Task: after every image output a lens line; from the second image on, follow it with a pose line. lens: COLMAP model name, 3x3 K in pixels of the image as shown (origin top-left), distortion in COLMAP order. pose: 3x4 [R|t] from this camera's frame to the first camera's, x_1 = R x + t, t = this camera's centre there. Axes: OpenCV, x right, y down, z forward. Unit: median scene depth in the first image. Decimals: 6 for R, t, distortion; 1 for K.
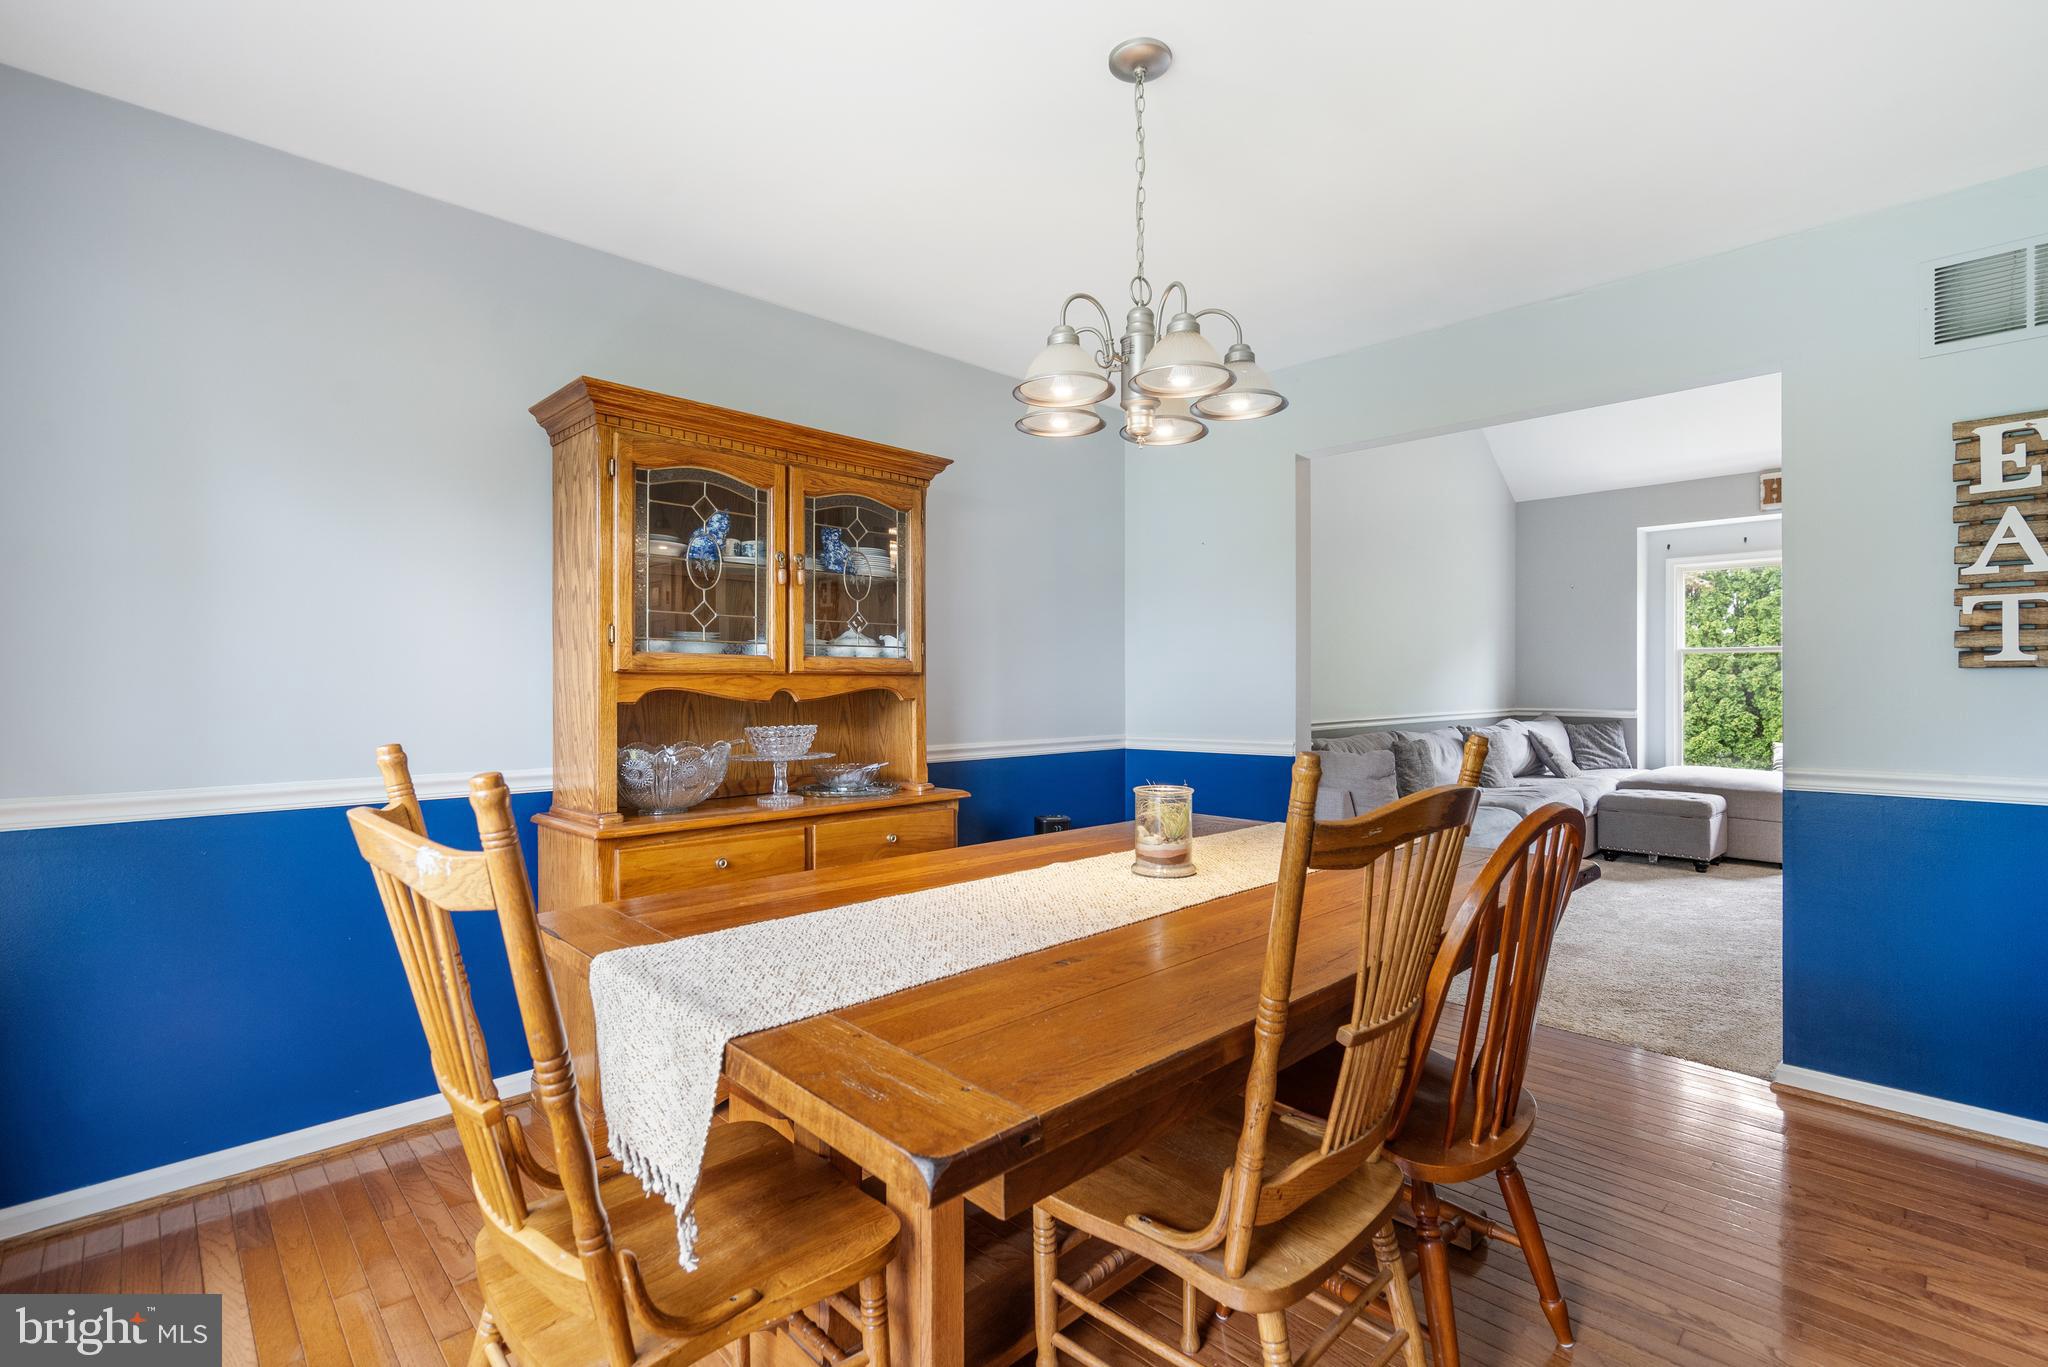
lens RADIAL K [[953.5, 0, 1021.7], [0, 953.5, 688.1], [0, 0, 1]] dist [-0.003760, 0.002498]
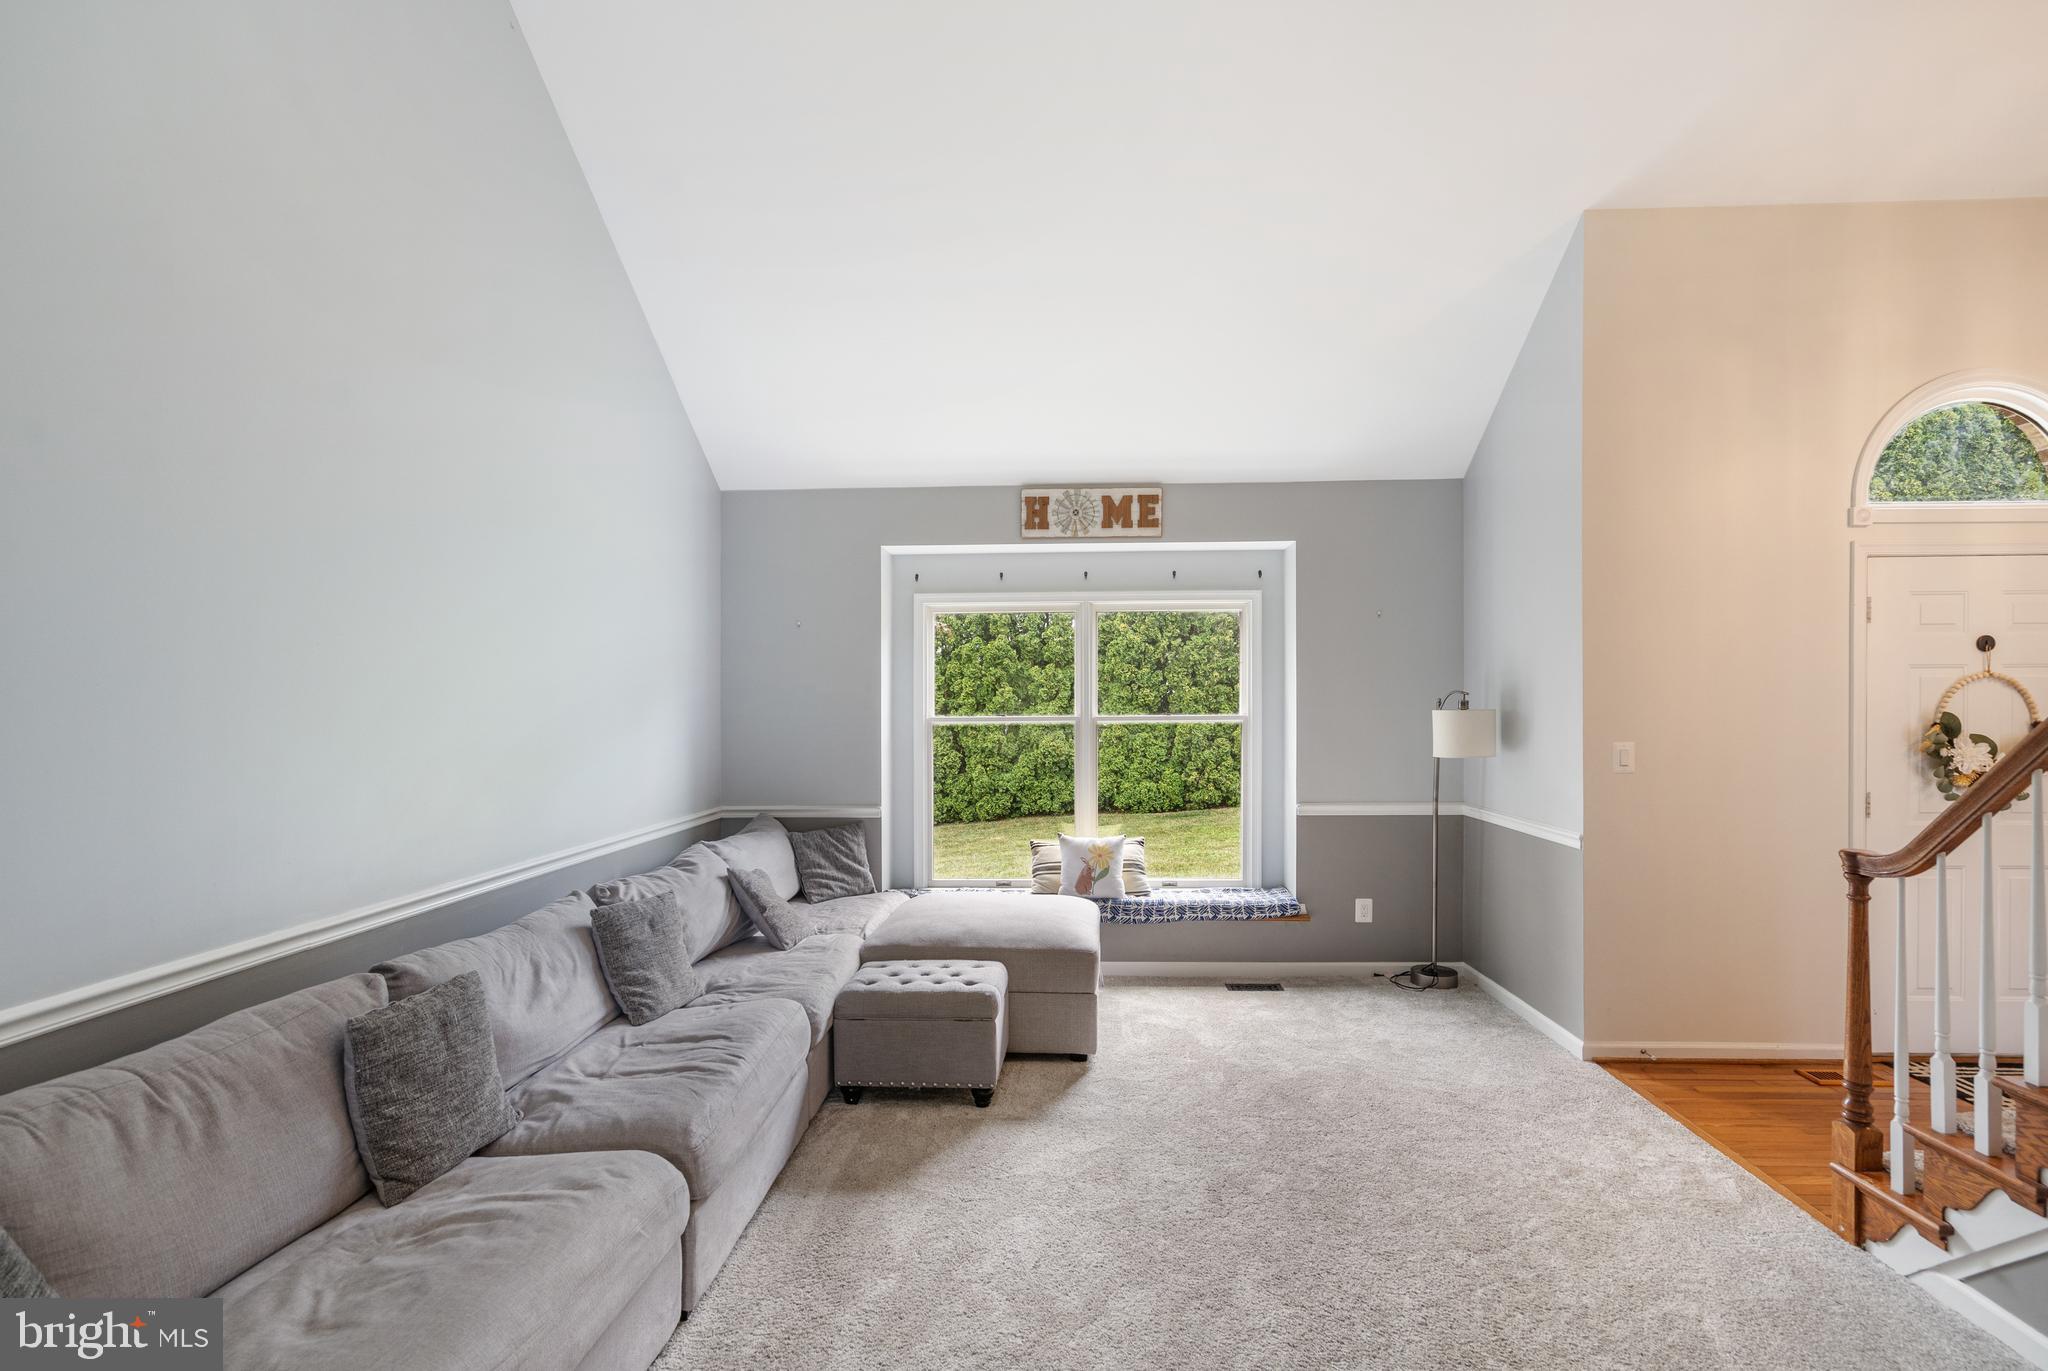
lens RADIAL K [[953.5, 0, 1029.1], [0, 953.5, 696.9], [0, 0, 1]] dist [-0.003760, 0.002498]
pose [[0.732378, 0.006434, 0.680868, 0.248204], [0.005039, 0.999877, -0.014868, -0.045983], [-0.680880, 0.014320, 0.732255, 0.411773]]
